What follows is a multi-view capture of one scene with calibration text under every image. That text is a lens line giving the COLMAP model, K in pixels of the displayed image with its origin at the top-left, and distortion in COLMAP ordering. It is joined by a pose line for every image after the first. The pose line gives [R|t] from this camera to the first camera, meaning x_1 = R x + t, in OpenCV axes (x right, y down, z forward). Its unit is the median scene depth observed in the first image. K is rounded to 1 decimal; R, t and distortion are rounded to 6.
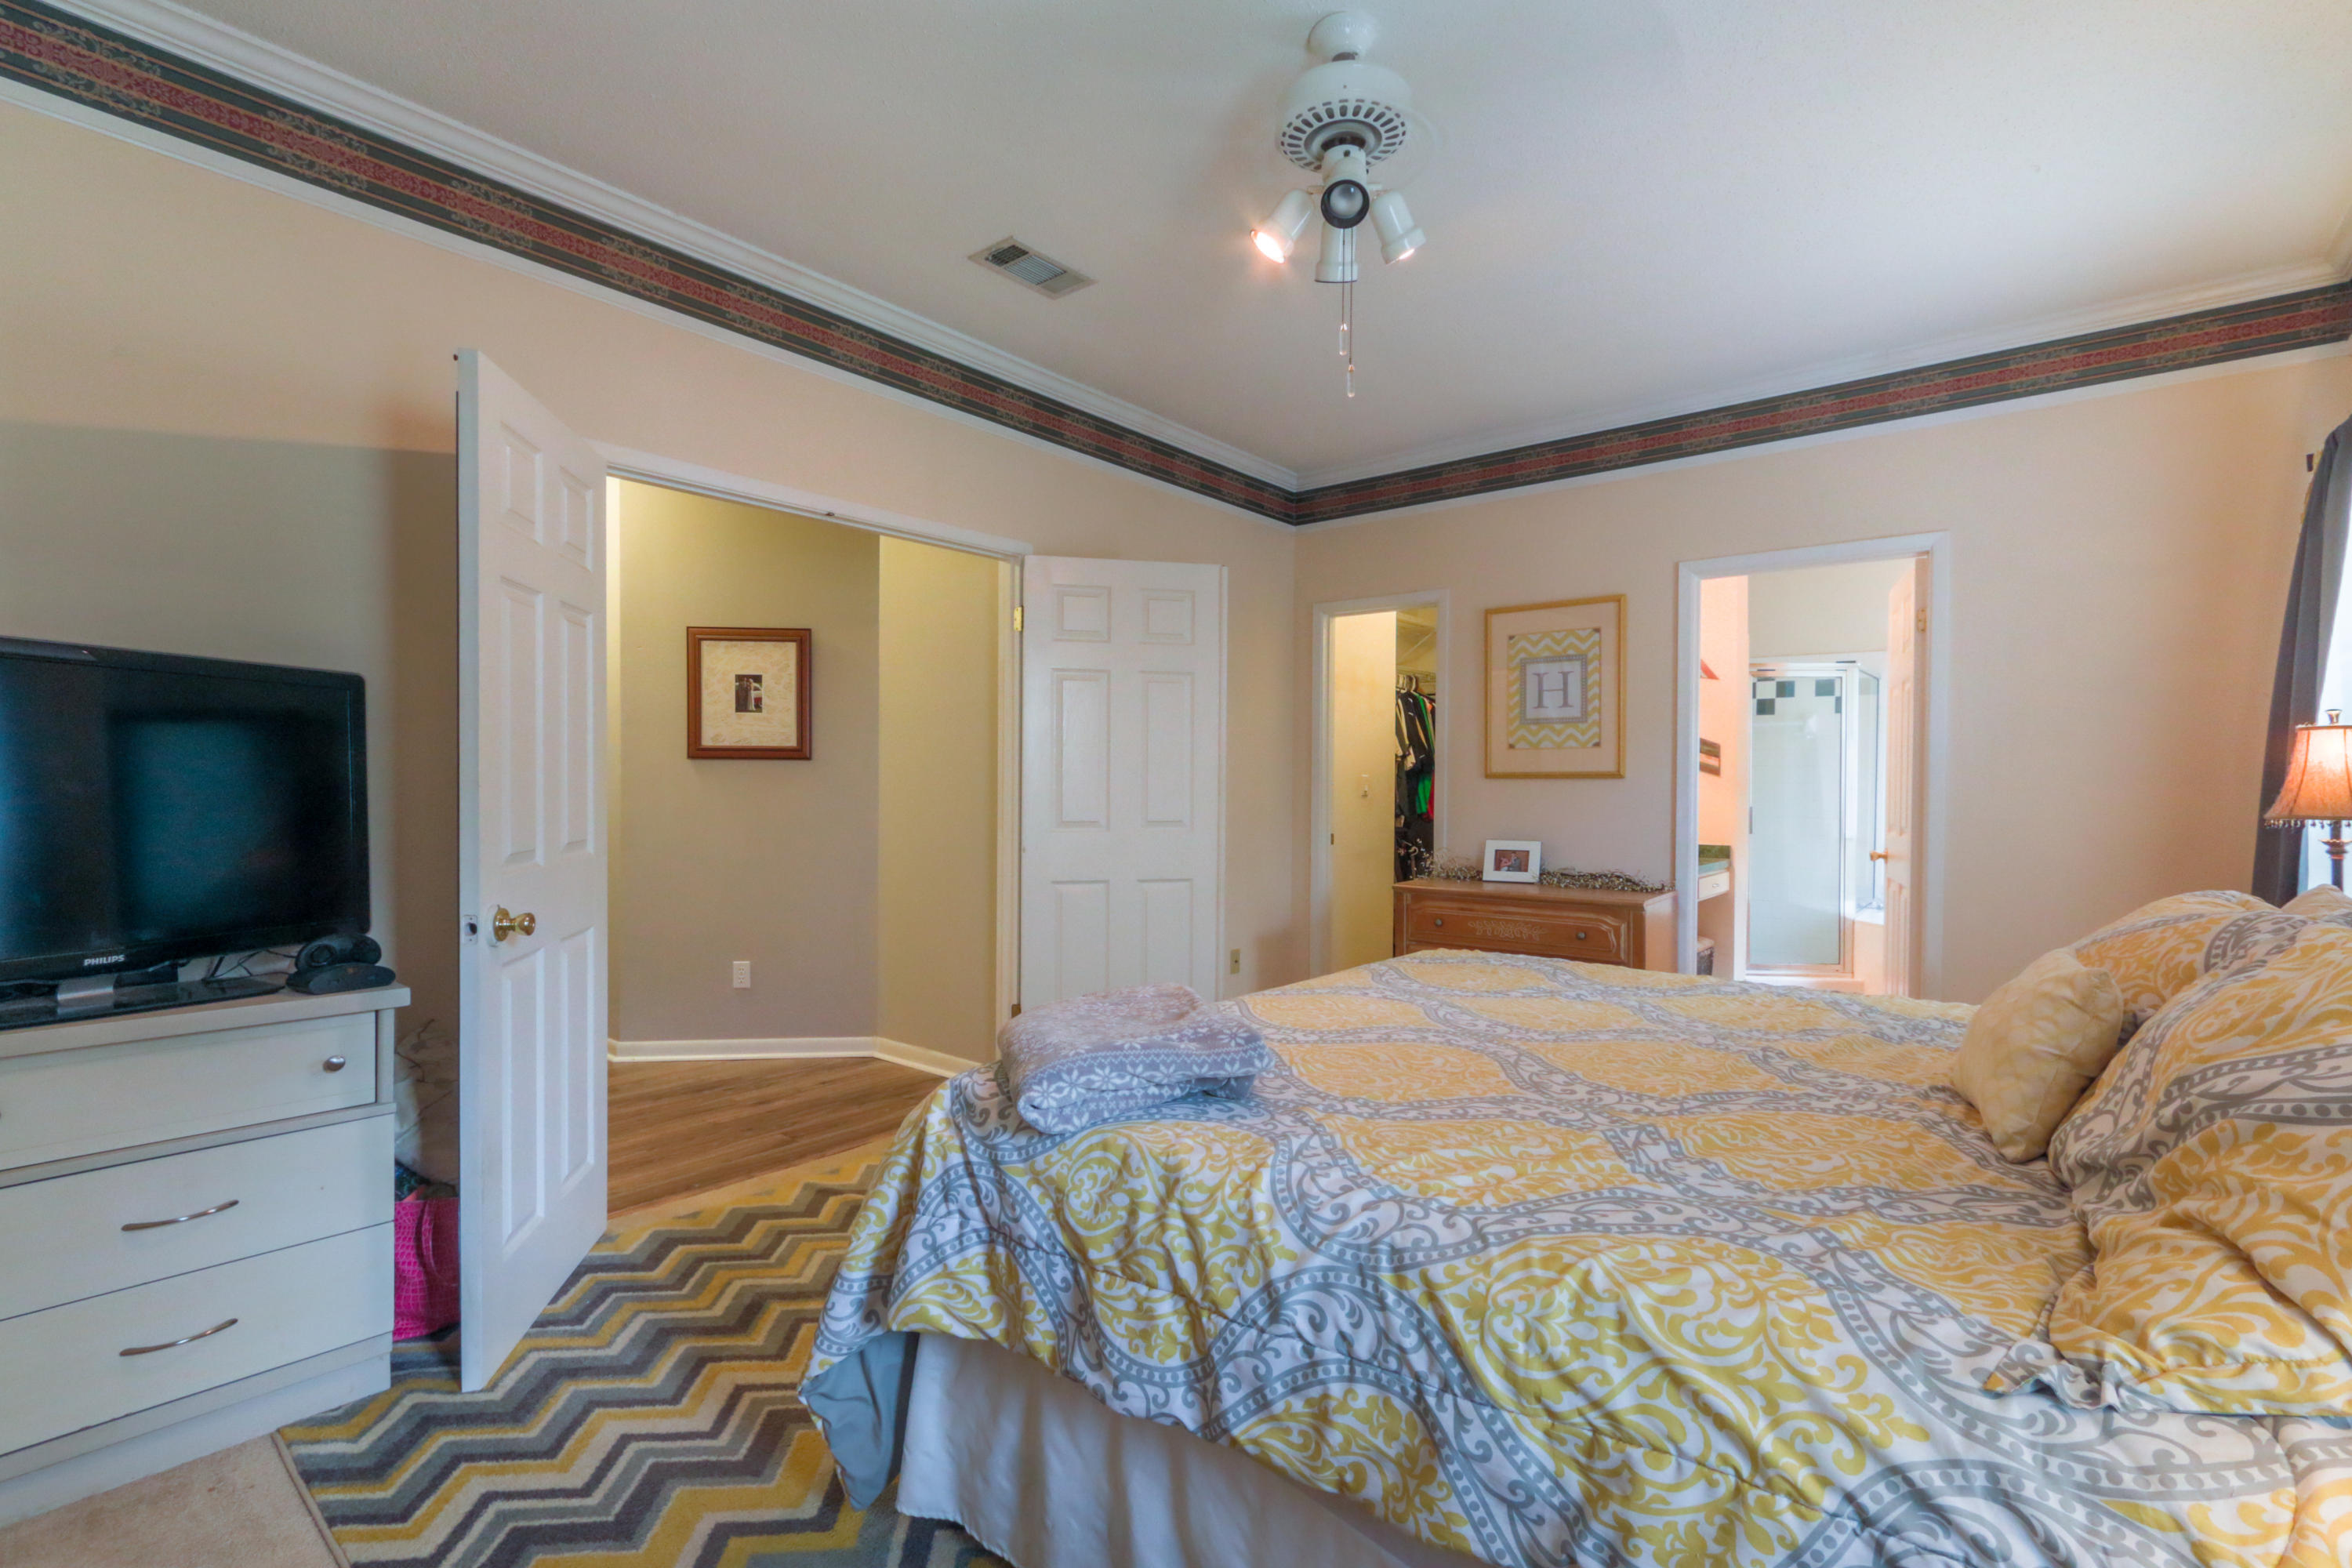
lens RADIAL K [[1073.4, 0, 1165.2], [0, 1073.4, 788.8], [0, 0, 1]] dist [0.003162, -0.000823]
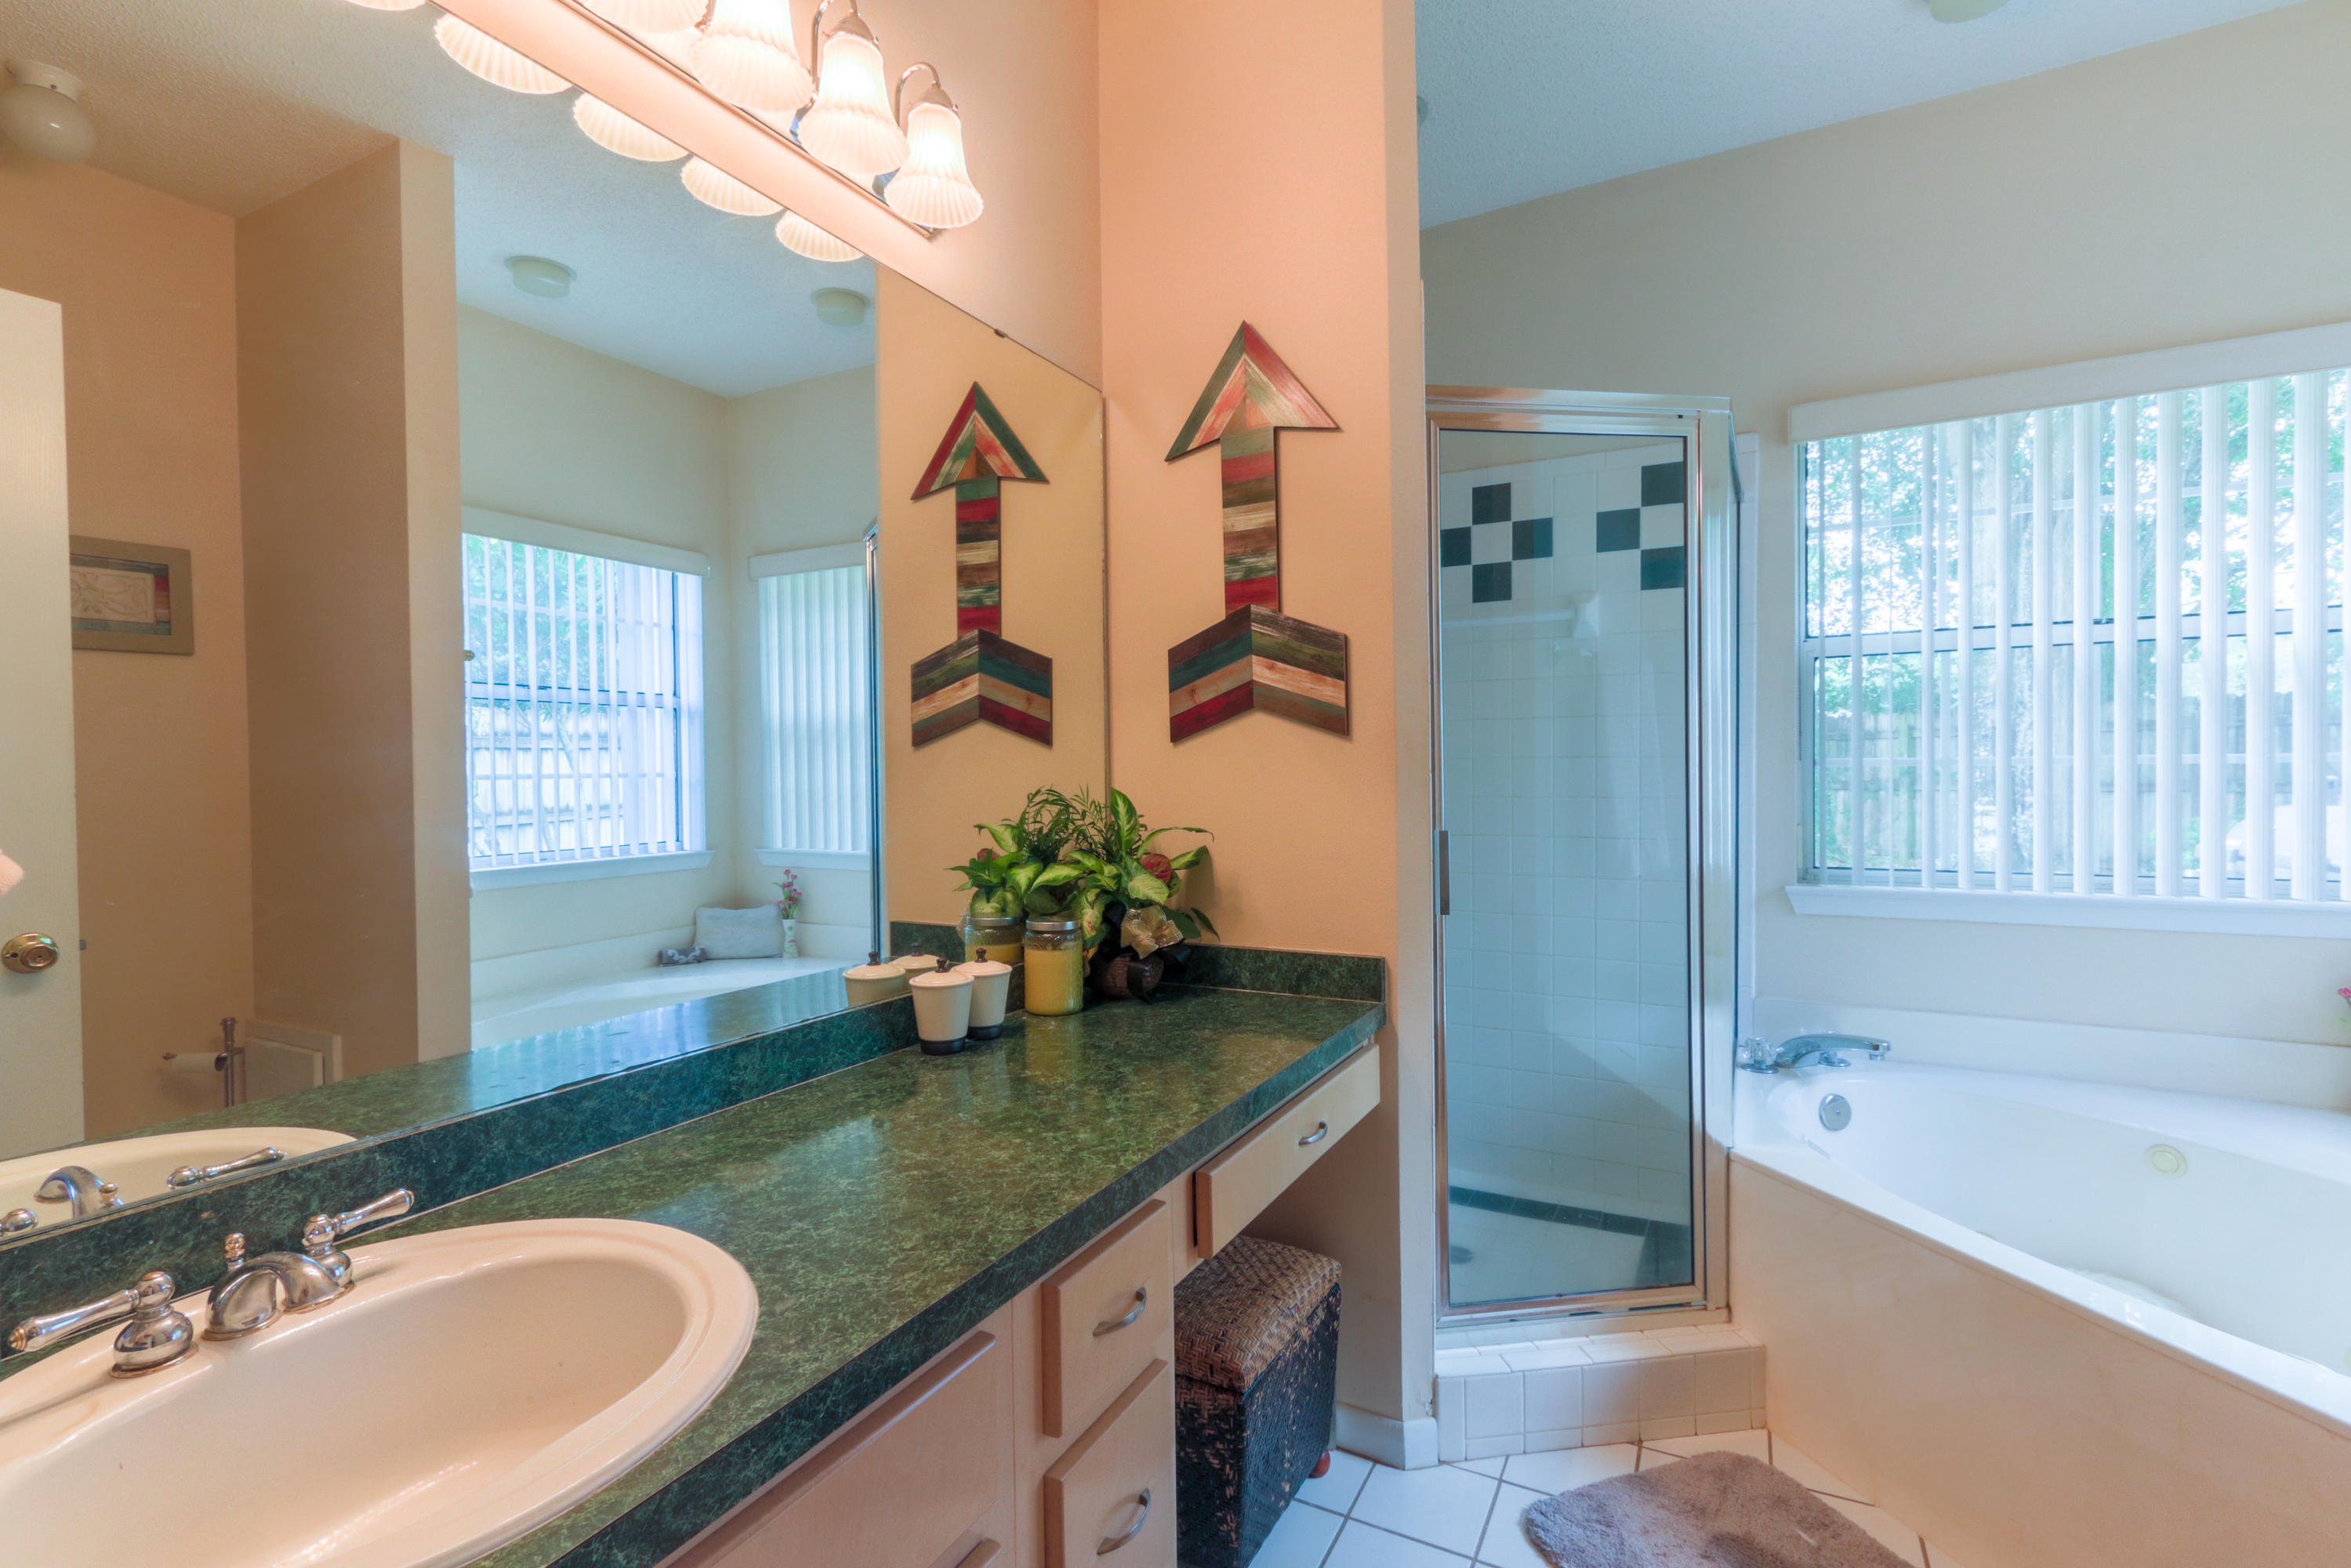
lens RADIAL K [[1073.0, 0, 1181.8], [0, 1073.0, 780.0], [0, 0, 1]] dist [0.003162, -0.000823]
pose [[0.977777, -0.015839, 0.209046, 0.354904], [0.014038, 0.999850, 0.010099, -0.002790], [-0.209175, -0.006940, 0.977854, 0.620099]]
